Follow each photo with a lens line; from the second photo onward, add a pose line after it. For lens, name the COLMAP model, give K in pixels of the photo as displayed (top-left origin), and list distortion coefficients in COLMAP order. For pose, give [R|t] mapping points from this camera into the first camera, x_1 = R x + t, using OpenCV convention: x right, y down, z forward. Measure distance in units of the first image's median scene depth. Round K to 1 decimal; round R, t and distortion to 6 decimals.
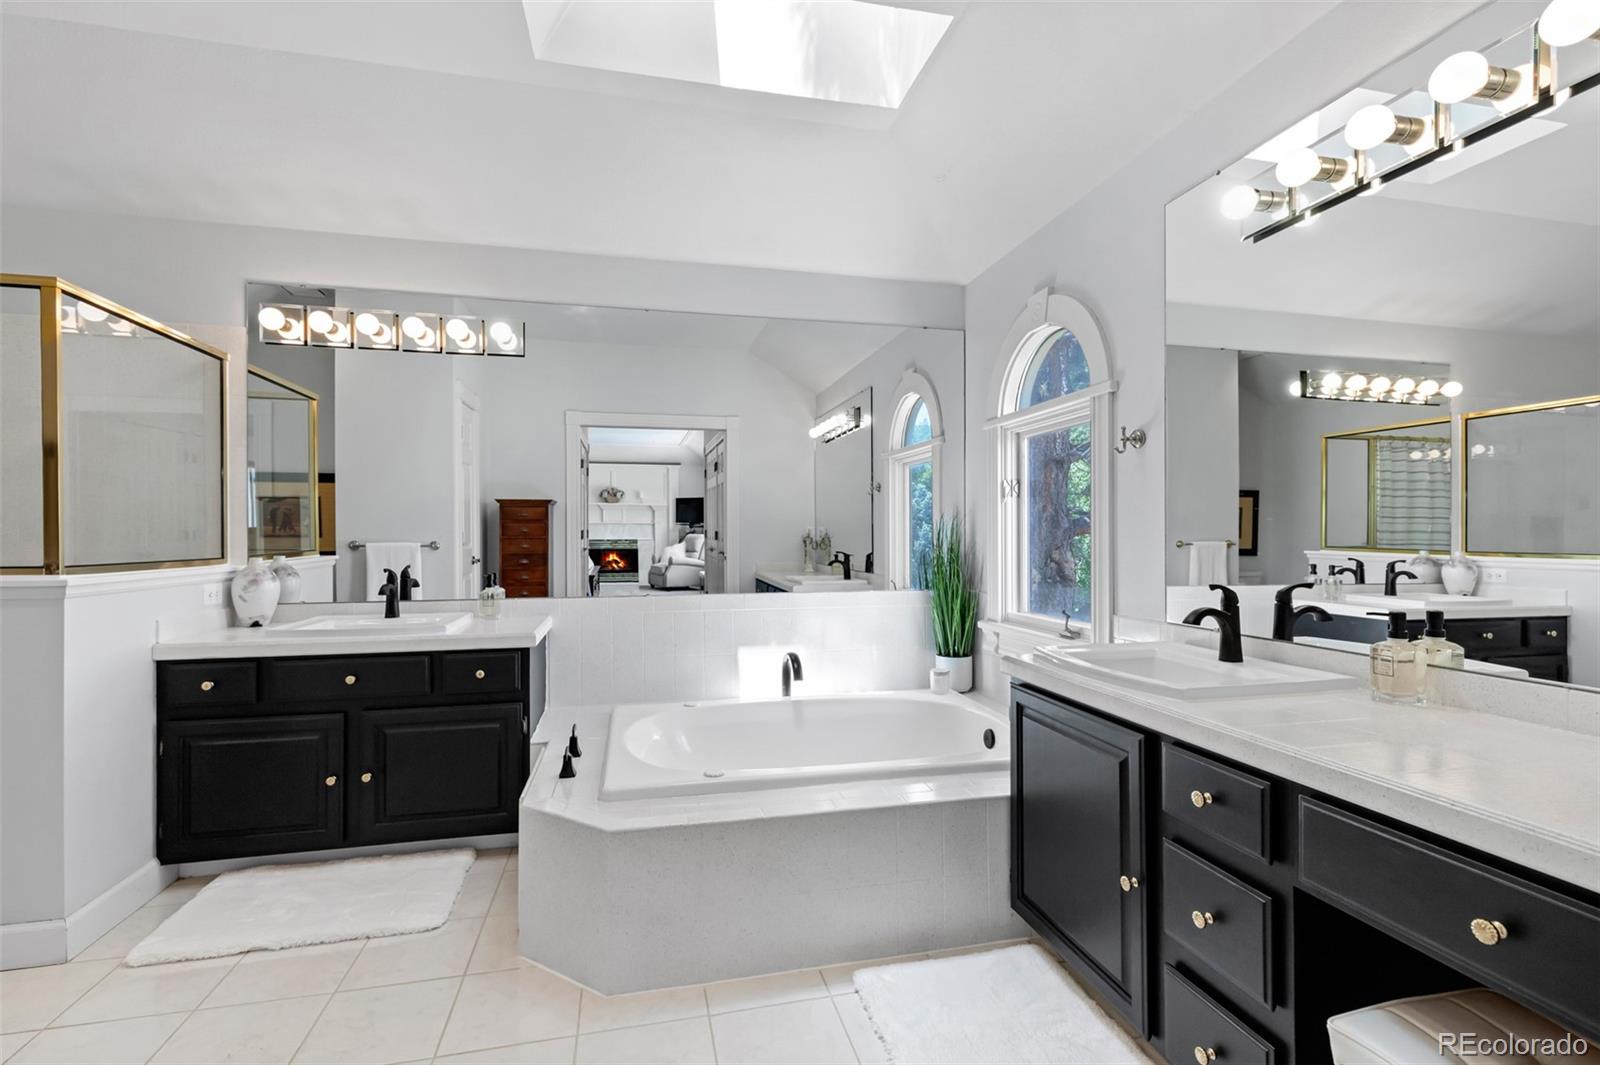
lens RADIAL K [[727.5, 0, 791.5], [0, 727.5, 533.9], [0, 0, 1]] dist [-0.001912, -0.000218]
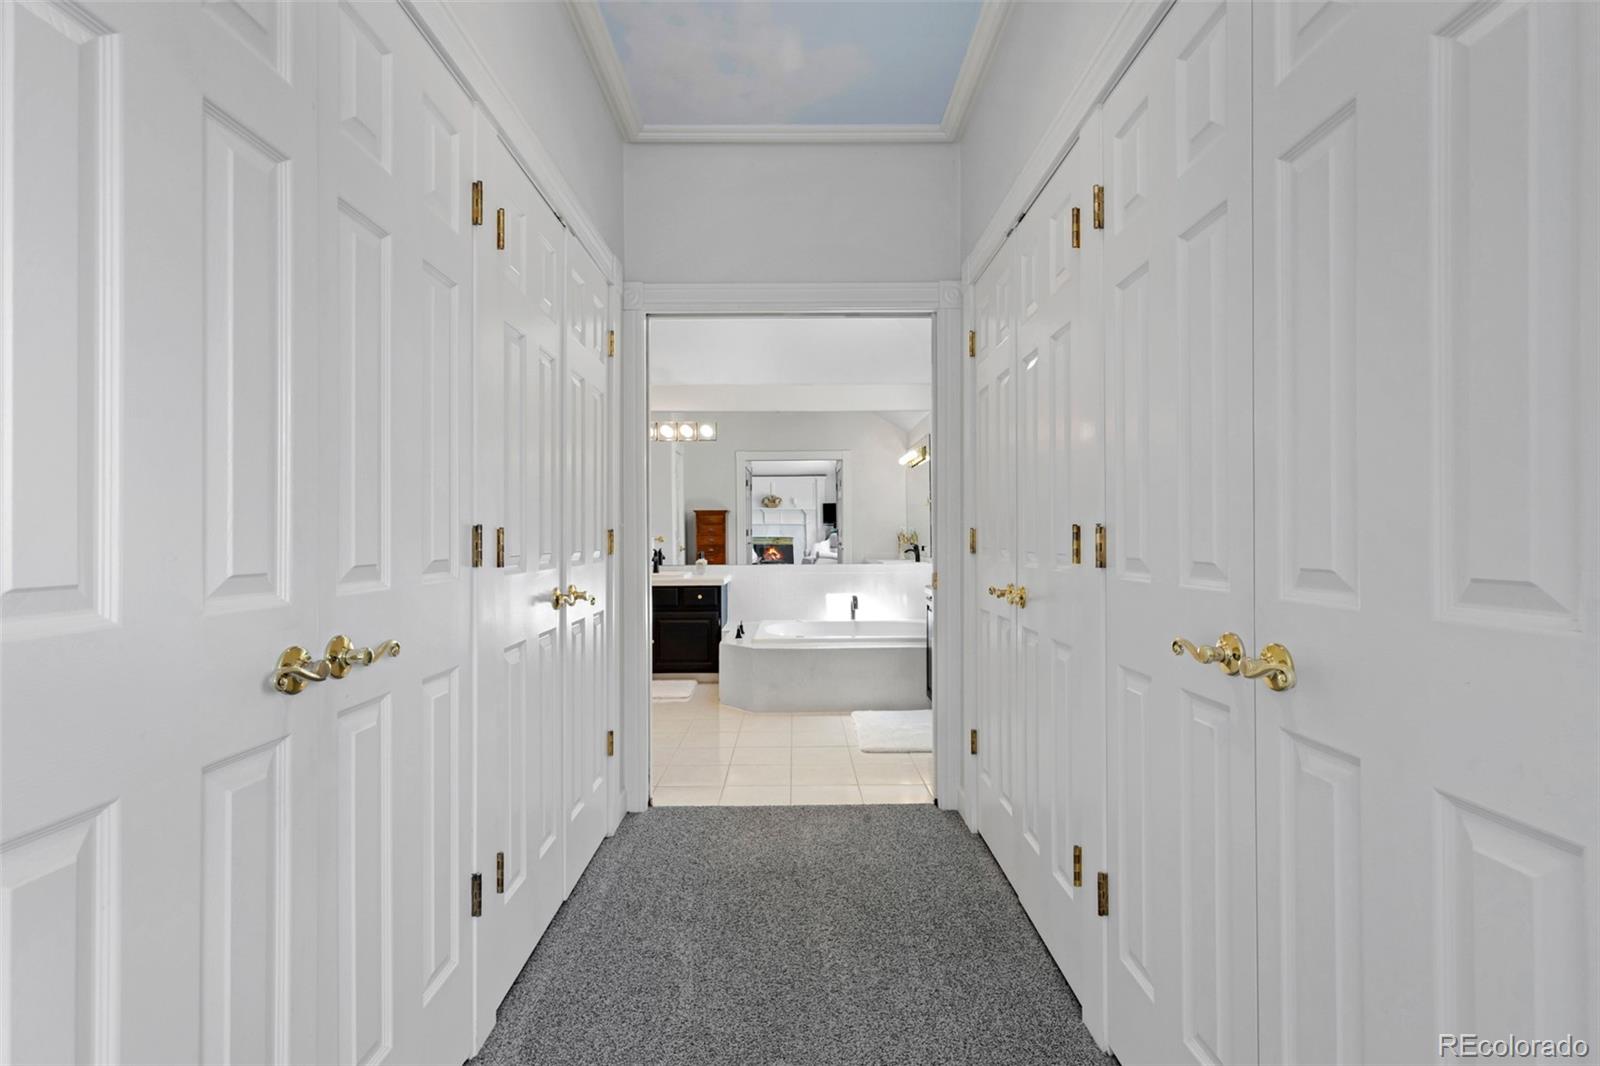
lens RADIAL K [[727.5, 0, 791.5], [0, 727.5, 534.4], [0, 0, 1]] dist [-0.001912, -0.000218]
pose [[0.975086, -0.002476, -0.221813, 0.145723], [0.002823, 0.999995, 0.001250, 0.003133], [0.221809, -0.001845, 0.975088, -0.480508]]
